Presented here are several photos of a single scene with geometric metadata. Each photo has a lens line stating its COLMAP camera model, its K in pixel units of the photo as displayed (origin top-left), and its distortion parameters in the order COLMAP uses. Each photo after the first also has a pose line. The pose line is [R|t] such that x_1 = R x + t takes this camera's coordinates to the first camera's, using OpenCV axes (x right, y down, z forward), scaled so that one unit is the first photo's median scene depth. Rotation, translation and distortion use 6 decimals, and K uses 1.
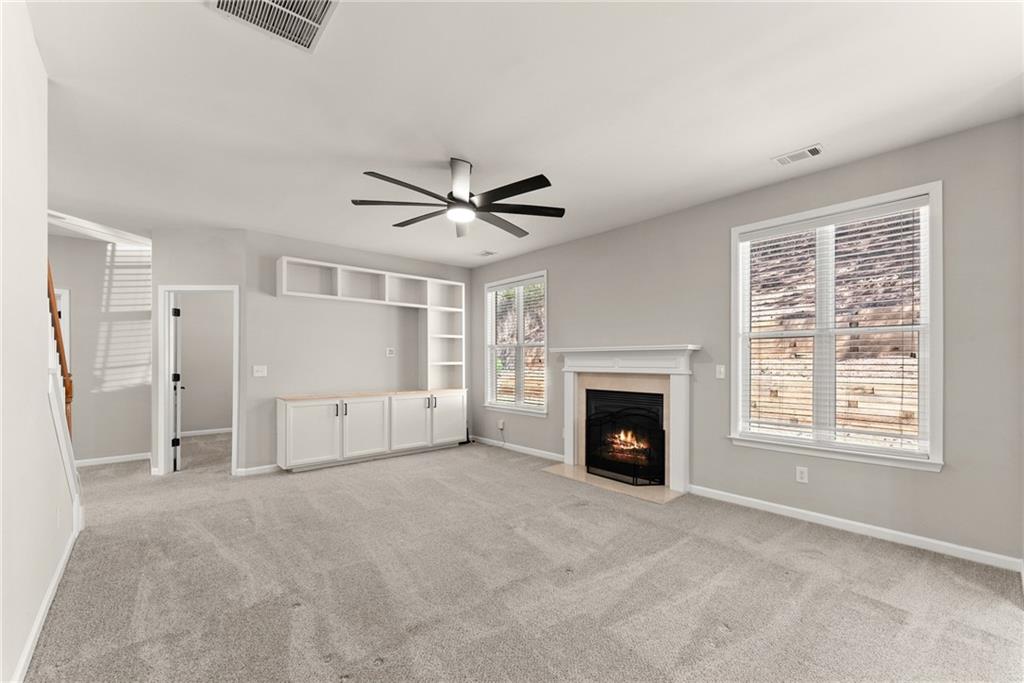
lens RADIAL K [[419.9, 0, 529.4], [0, 419.9, 359.8], [0, 0, 1]] dist [-0.002140, -0.000037]
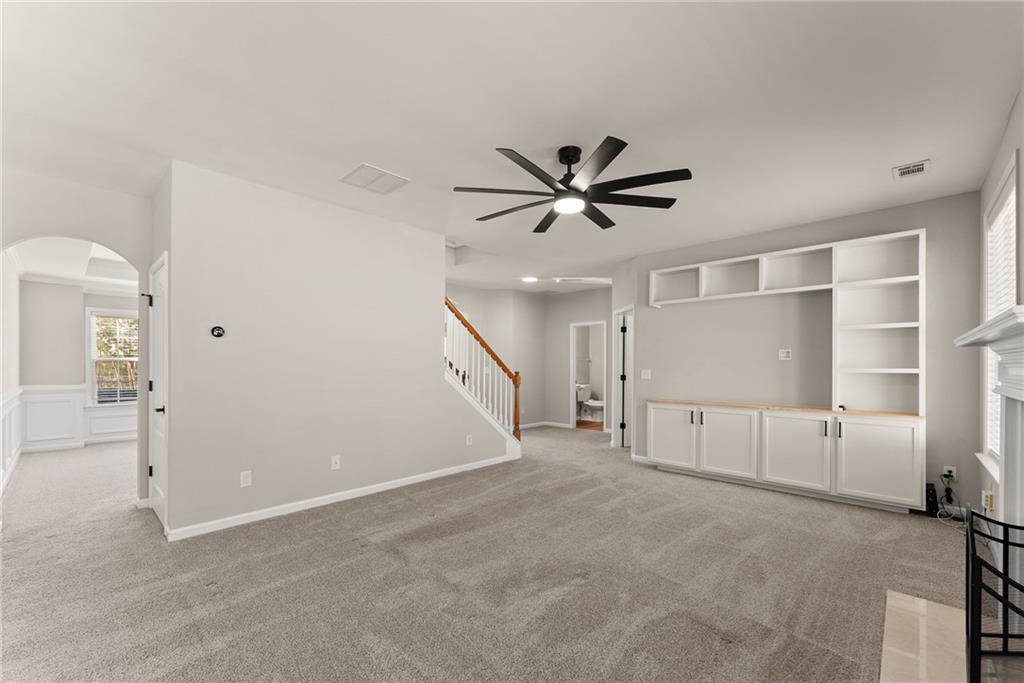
lens RADIAL K [[419.9, 0, 496.9], [0, 419.9, 366.4], [0, 0, 1]] dist [-0.002140, -0.000037]
pose [[0.056022, 0.004719, -0.998418, 0.477374], [-0.002223, 0.999987, 0.004602, 0.000135], [0.998427, 0.001962, 0.056032, 0.512371]]
